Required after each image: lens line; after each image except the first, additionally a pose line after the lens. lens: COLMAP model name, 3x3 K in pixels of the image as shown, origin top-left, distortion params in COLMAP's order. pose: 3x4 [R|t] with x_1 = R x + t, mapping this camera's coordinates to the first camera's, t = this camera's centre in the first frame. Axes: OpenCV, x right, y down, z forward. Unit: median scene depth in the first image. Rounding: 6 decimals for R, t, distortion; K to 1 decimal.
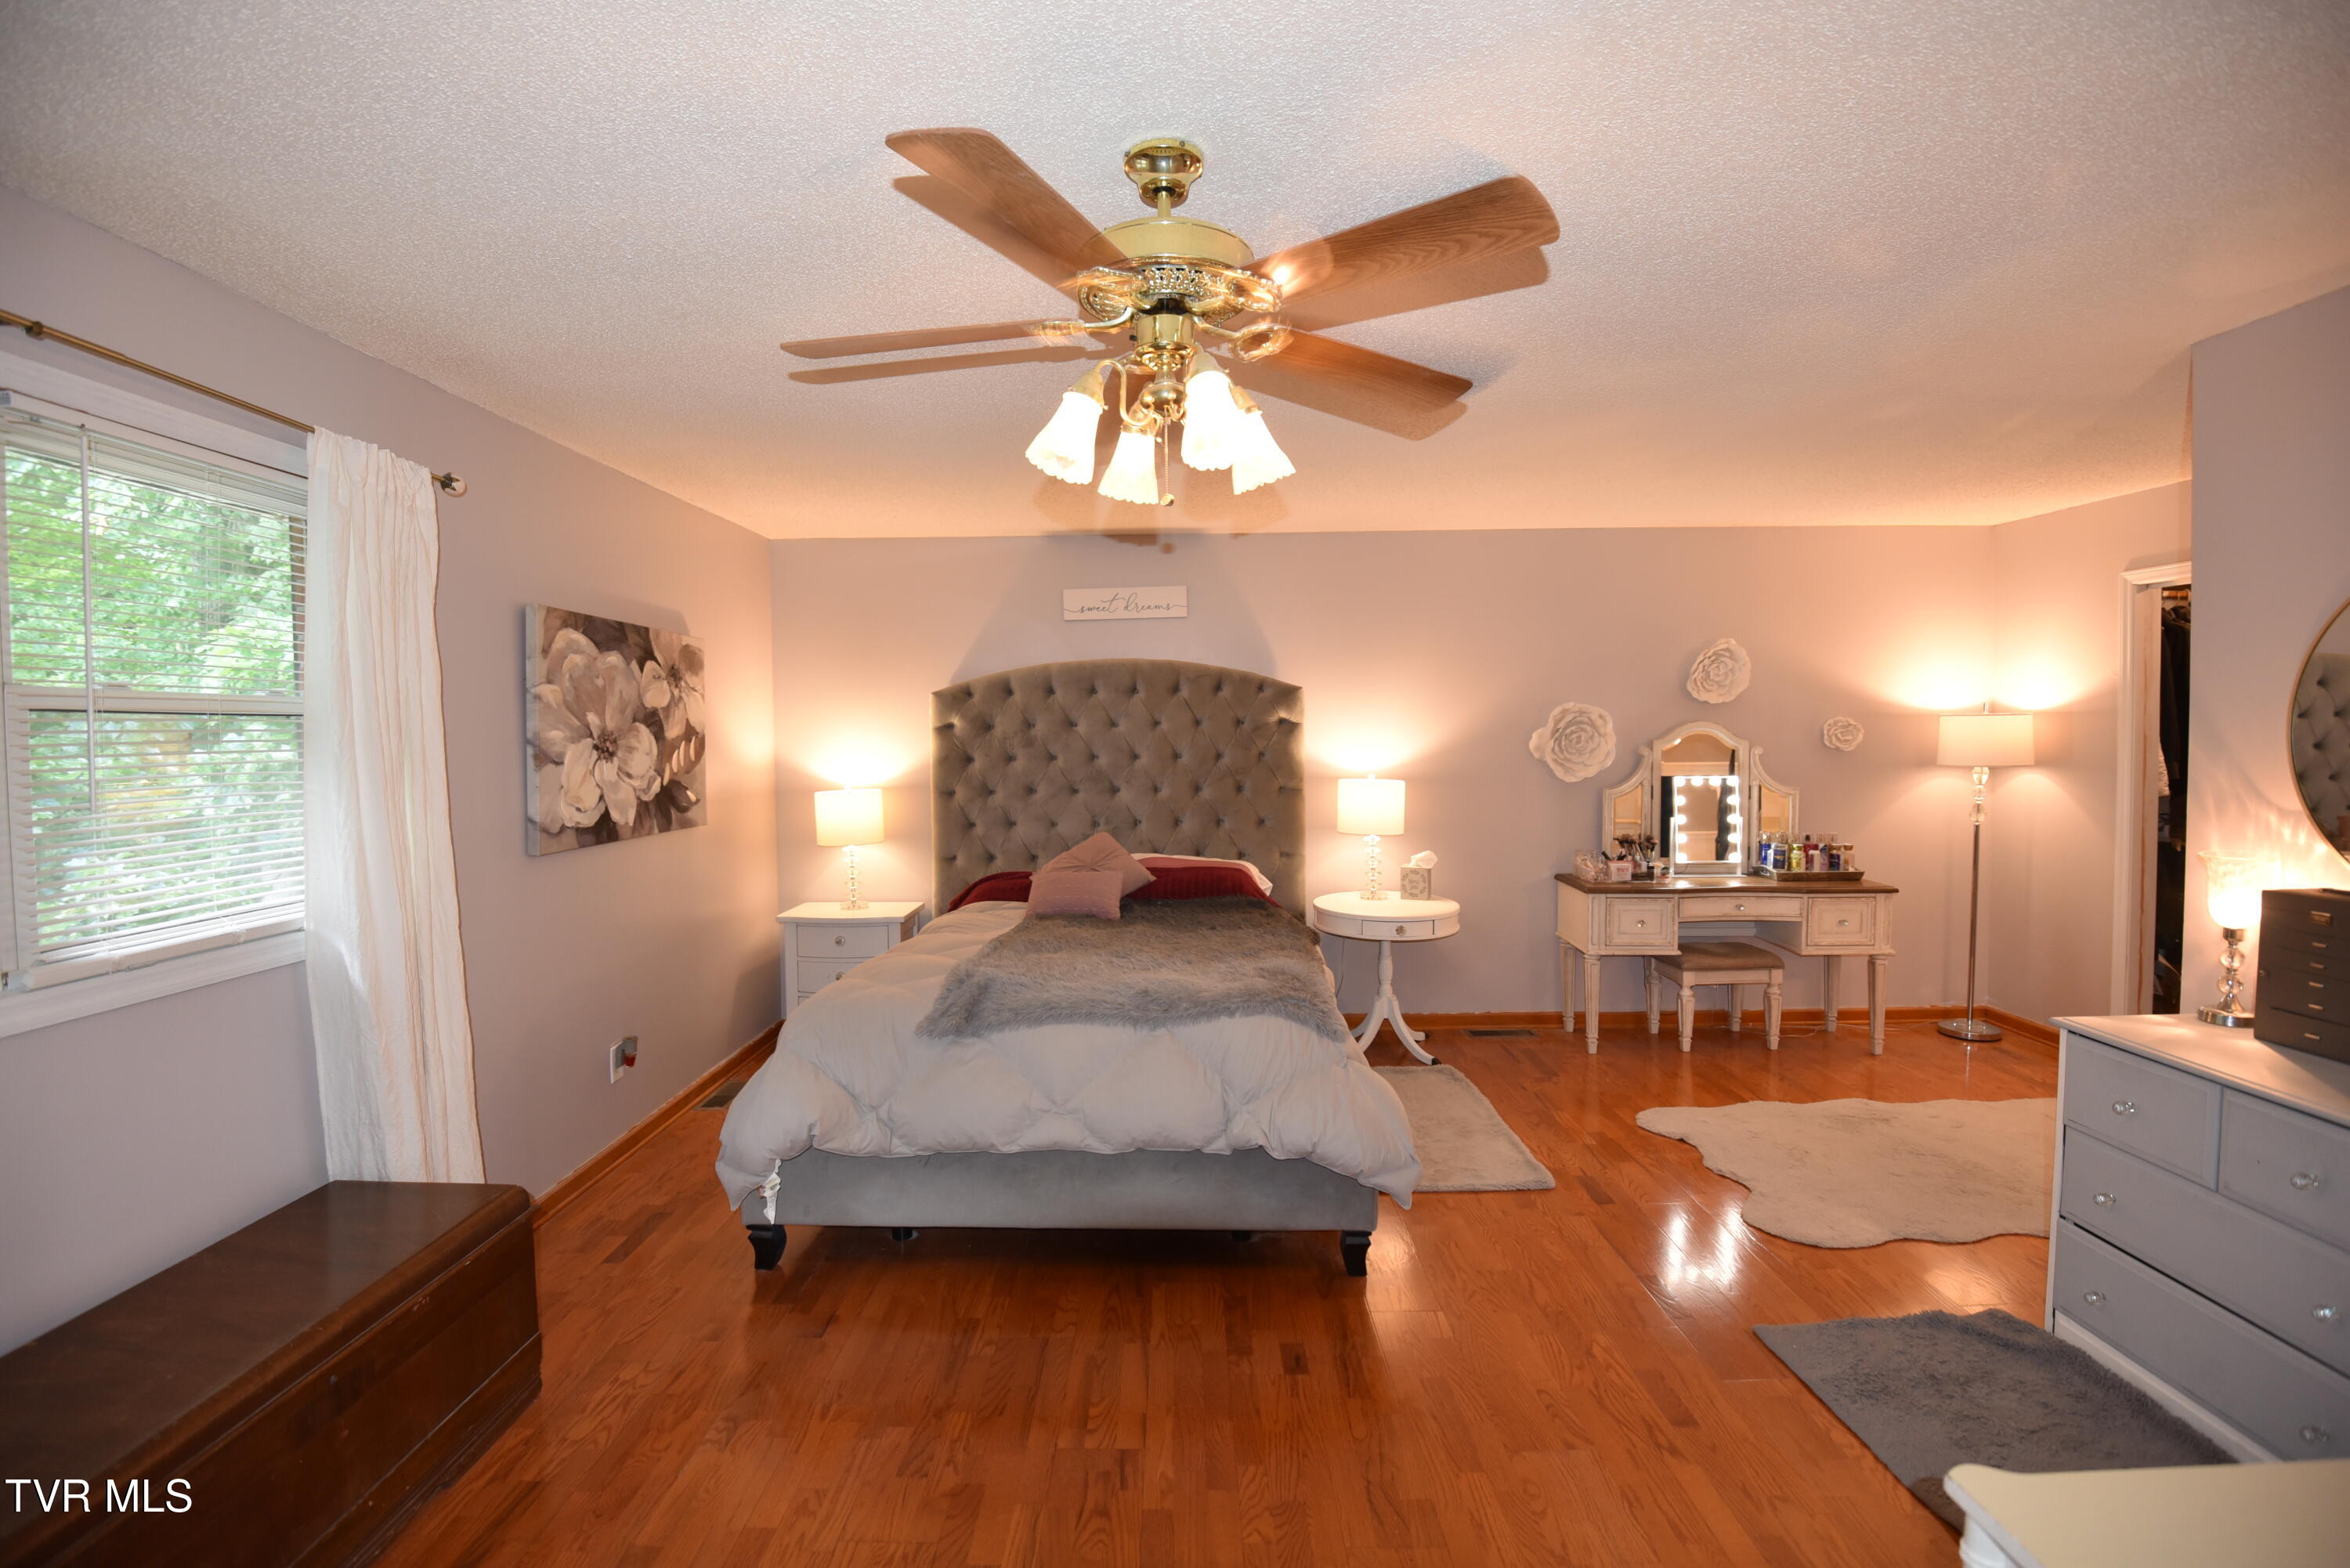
lens RADIAL K [[1071.6, 0, 1165.2], [0, 1071.6, 783.4], [0, 0, 1]] dist [-0.026369, -0.005900]
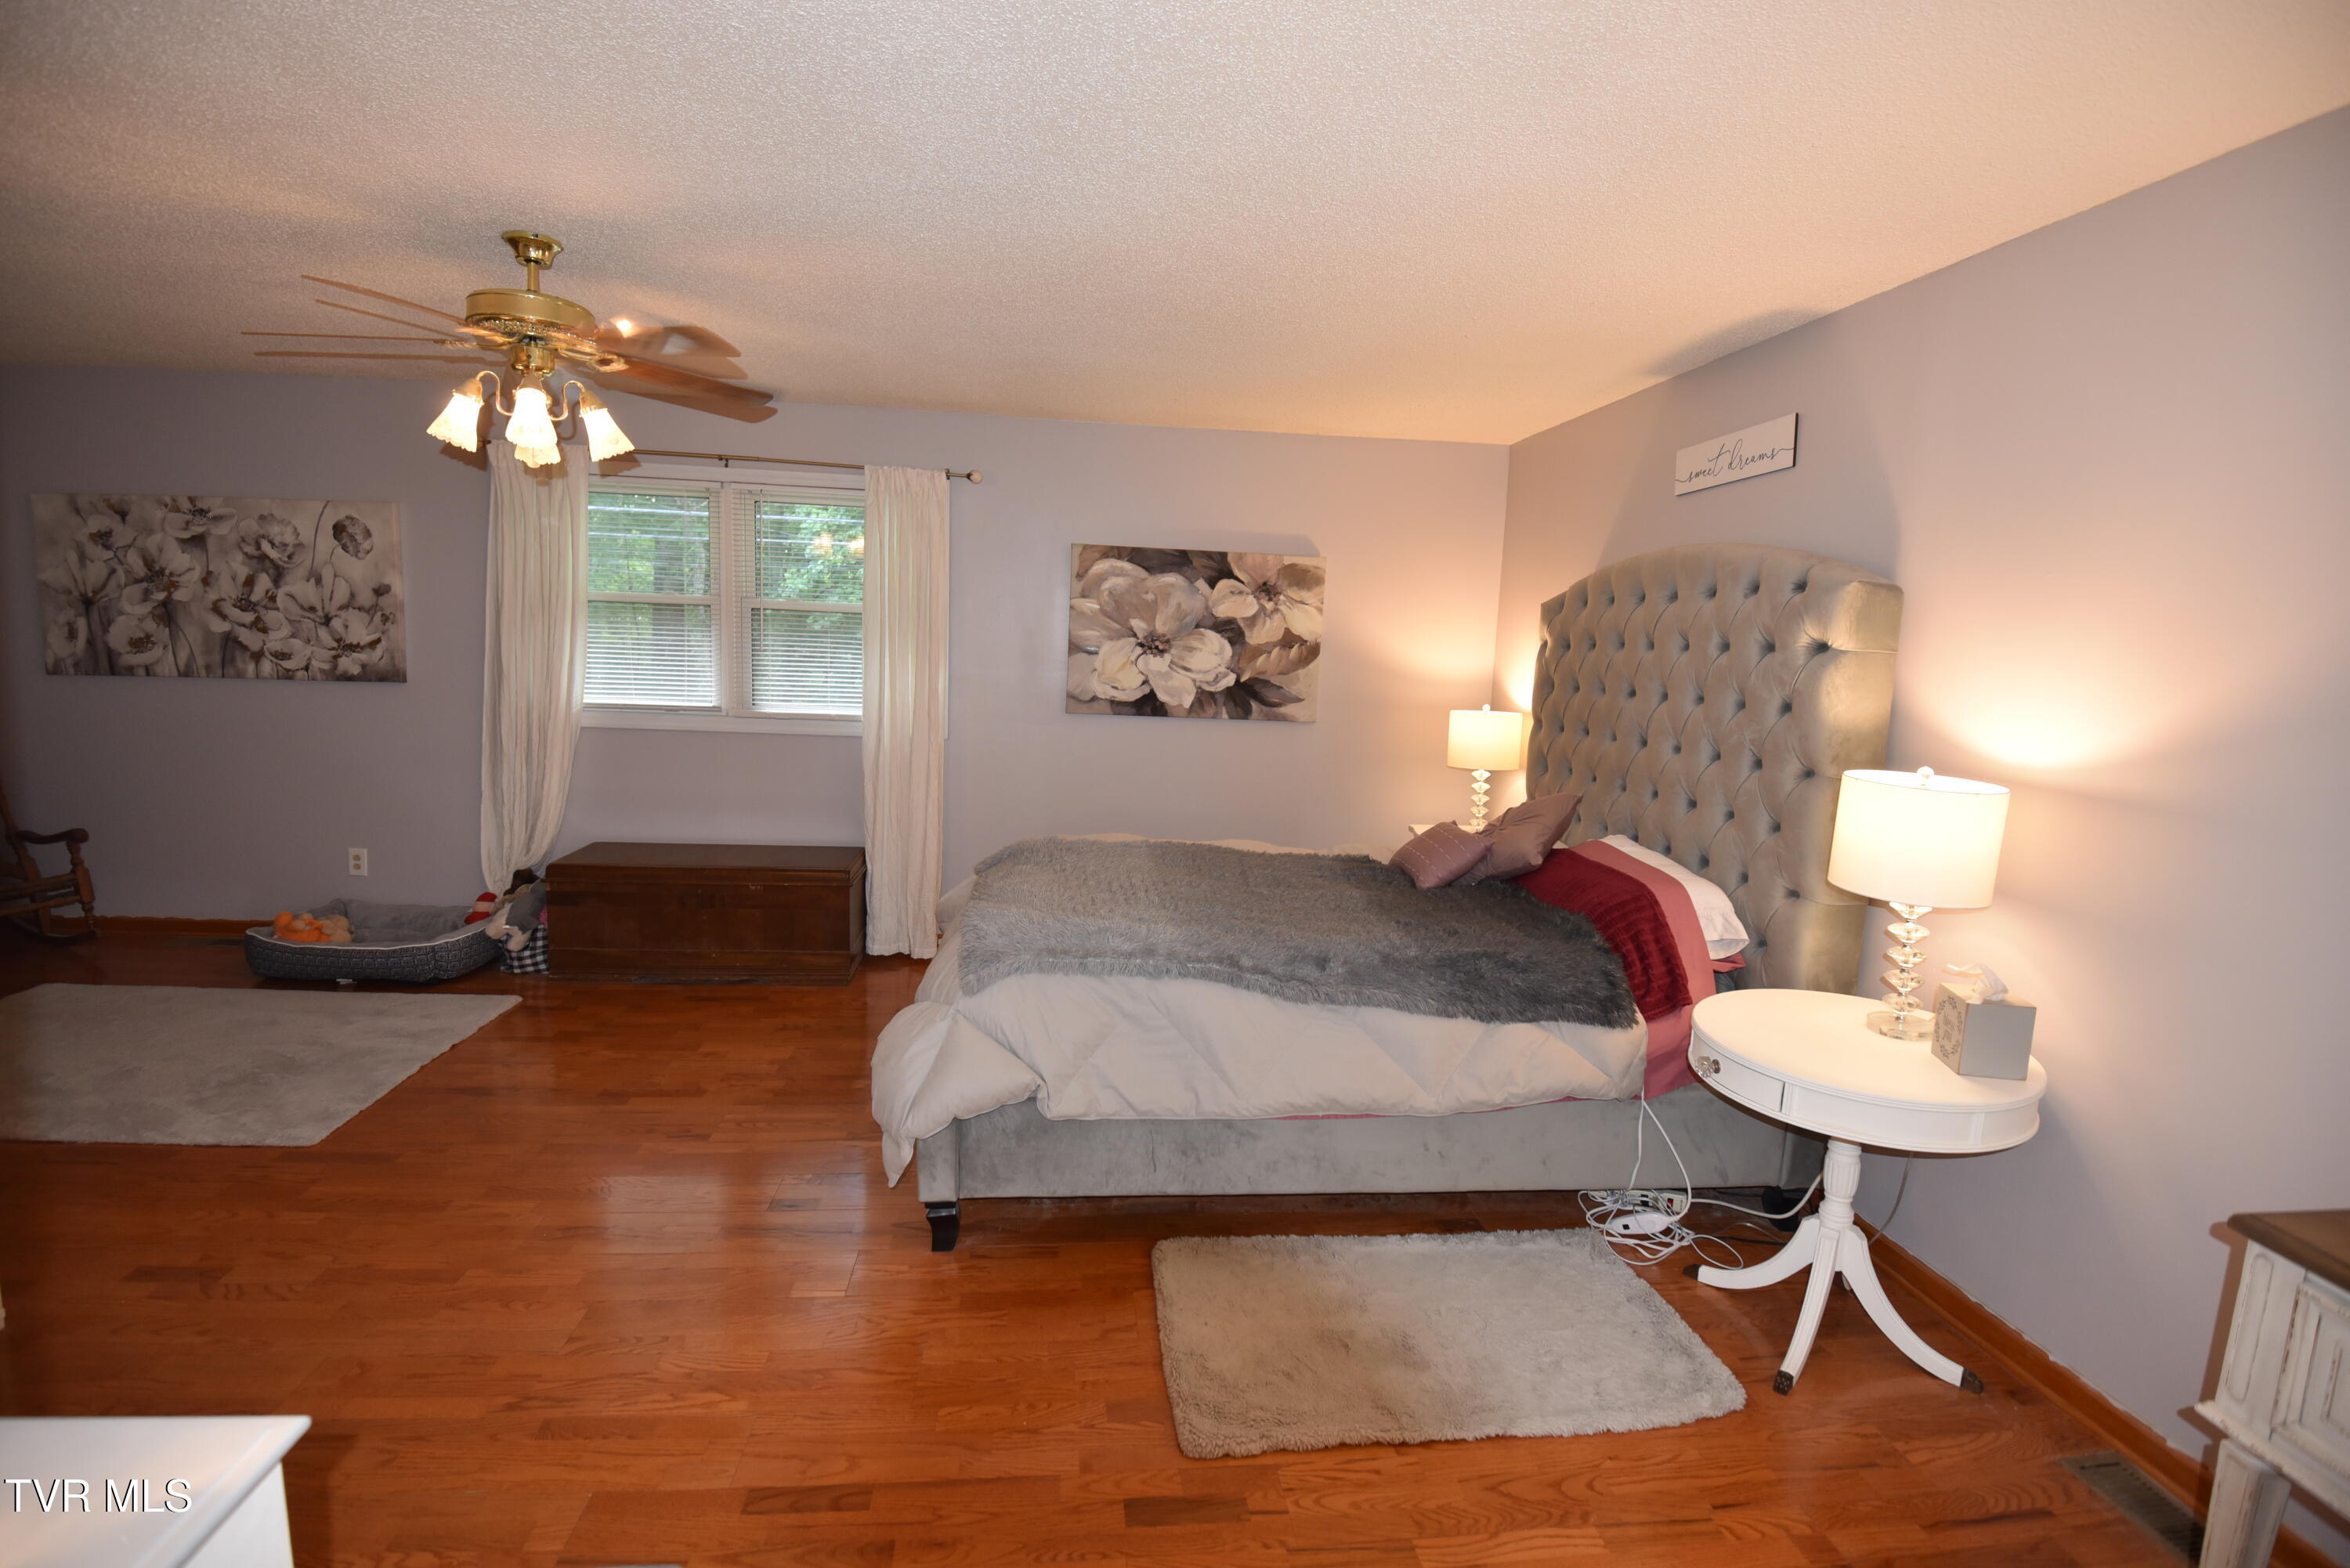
lens RADIAL K [[1071.6, 0, 1166.8], [0, 1071.6, 772.6], [0, 0, 1]] dist [-0.026369, -0.005900]
pose [[0.111414, 0.131063, -0.985094, 0.835393], [-0.086298, 0.988797, 0.121795, -0.041367], [0.990020, 0.071442, 0.121476, 0.862611]]
